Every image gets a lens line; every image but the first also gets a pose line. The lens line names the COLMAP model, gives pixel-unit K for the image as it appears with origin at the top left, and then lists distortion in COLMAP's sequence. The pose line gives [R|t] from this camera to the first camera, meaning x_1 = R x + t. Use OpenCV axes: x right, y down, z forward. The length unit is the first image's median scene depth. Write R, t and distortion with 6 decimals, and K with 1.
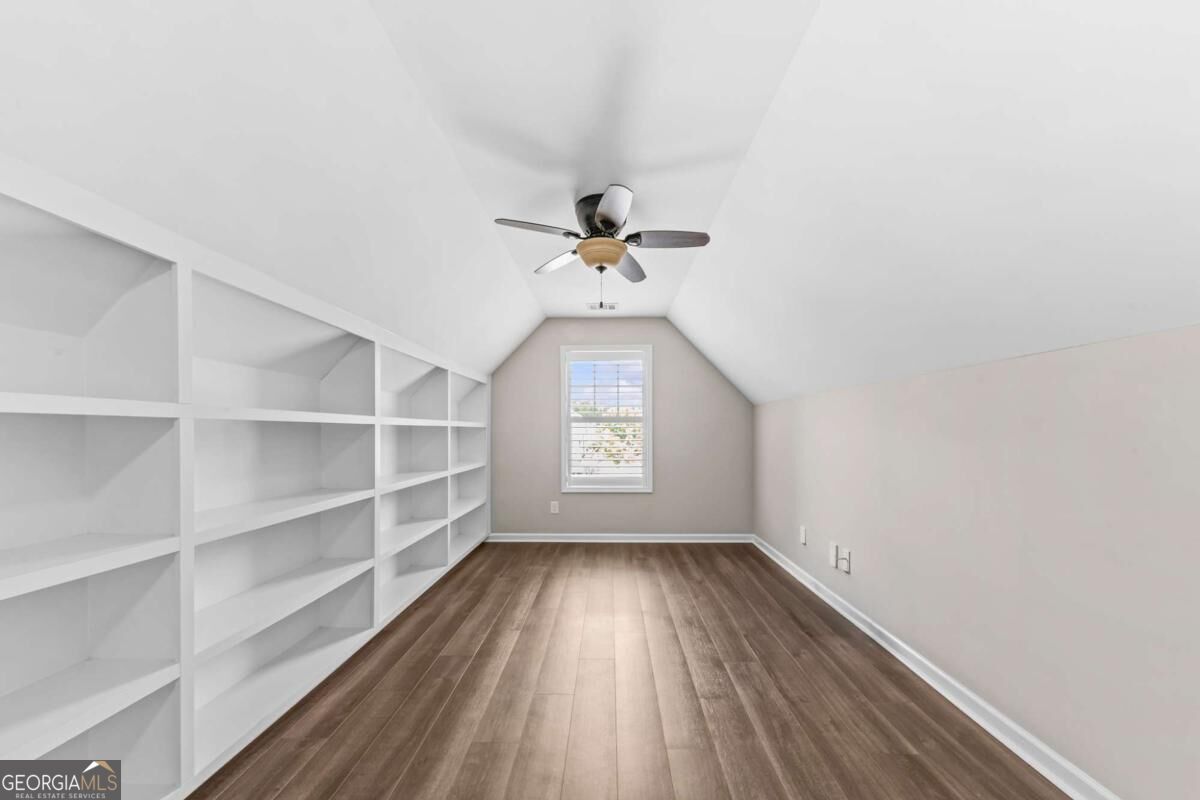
lens RADIAL K [[412.0, 0, 604.6], [0, 412.0, 412.3], [0, 0, 1]] dist [0.010708, -0.000053]
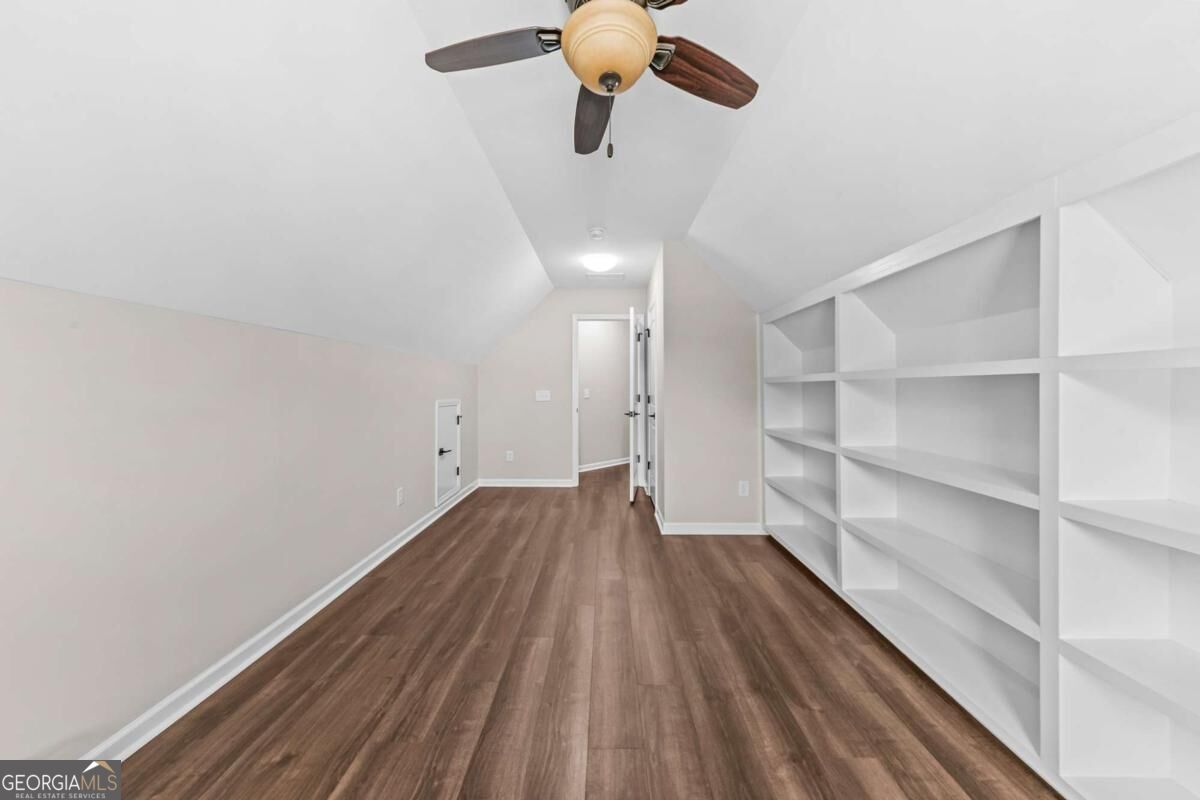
lens RADIAL K [[412.0, 0, 604.6], [0, 412.0, 412.3], [0, 0, 1]] dist [0.010708, -0.000053]
pose [[-0.999950, 0.001410, -0.009888, 0.005243], [0.001305, 0.999943, 0.010579, 0.090894], [0.009902, 0.010566, -0.999895, 1.972681]]
